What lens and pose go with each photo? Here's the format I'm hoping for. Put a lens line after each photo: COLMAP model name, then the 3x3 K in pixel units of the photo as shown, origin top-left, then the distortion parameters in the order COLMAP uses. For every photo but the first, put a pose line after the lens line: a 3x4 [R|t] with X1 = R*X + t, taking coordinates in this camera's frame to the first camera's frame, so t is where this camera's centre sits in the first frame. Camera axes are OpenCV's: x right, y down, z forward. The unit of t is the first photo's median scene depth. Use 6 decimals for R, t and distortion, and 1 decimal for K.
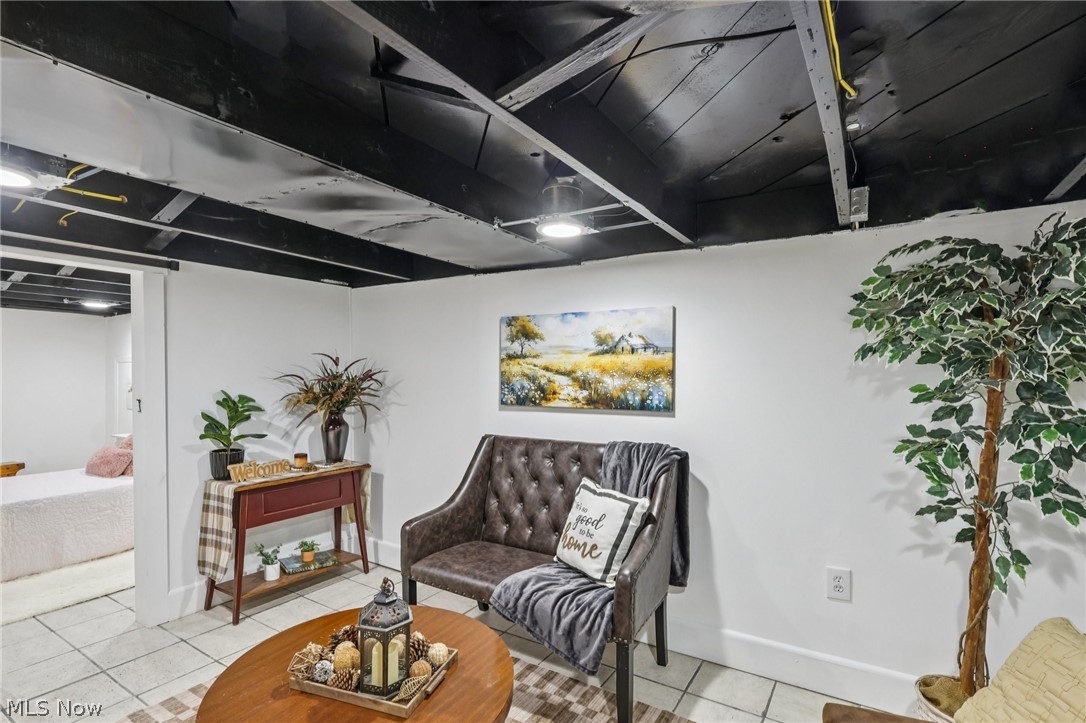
lens RADIAL K [[524.9, 0, 541.6], [0, 524.9, 386.7], [0, 0, 1]] dist [-0.000953, -0.000236]
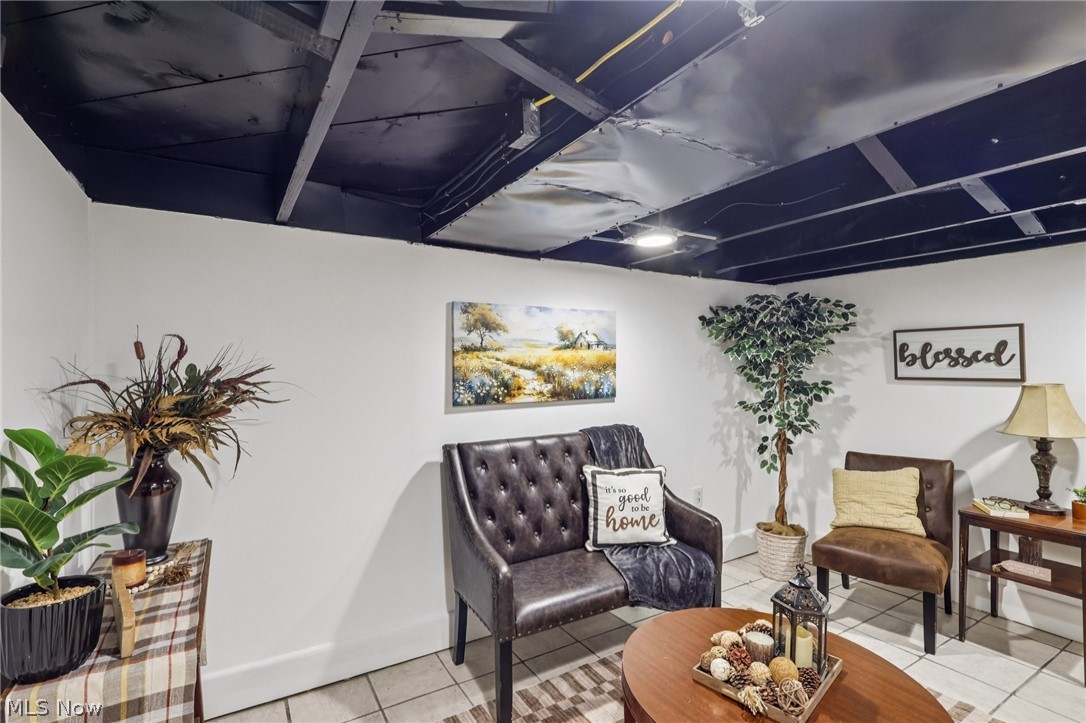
lens RADIAL K [[513.5, 0, 543.0], [0, 513.5, 361.5], [0, 0, 1]] dist [0.001538, 0.000091]
pose [[0.444423, -0.002305, 0.895814, -0.811057], [0.033311, 0.999348, -0.013954, -0.022567], [-0.895197, 0.036042, 0.444210, 0.558416]]
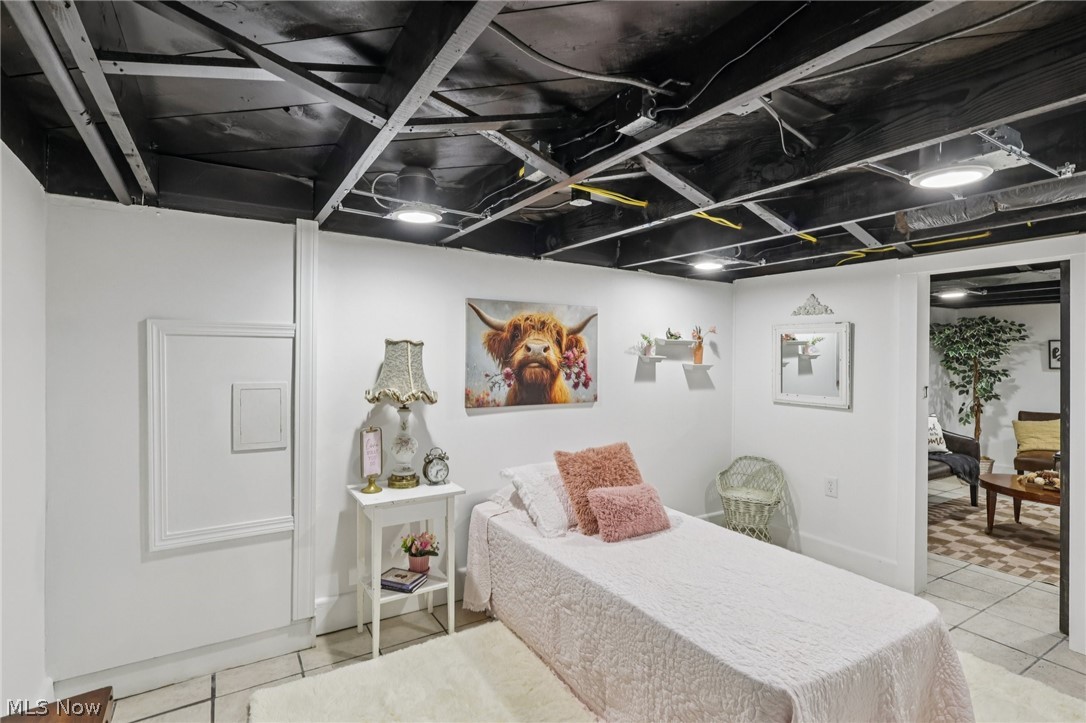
lens RADIAL K [[506.6, 0, 543.0], [0, 506.6, 361.5], [0, 0, 1]] dist [-0.000190, -0.000036]
pose [[0.457064, -0.005602, 0.889416, -2.097209], [0.024877, 0.999669, -0.006488, -0.035842], [-0.889086, 0.025091, 0.457052, 1.234175]]
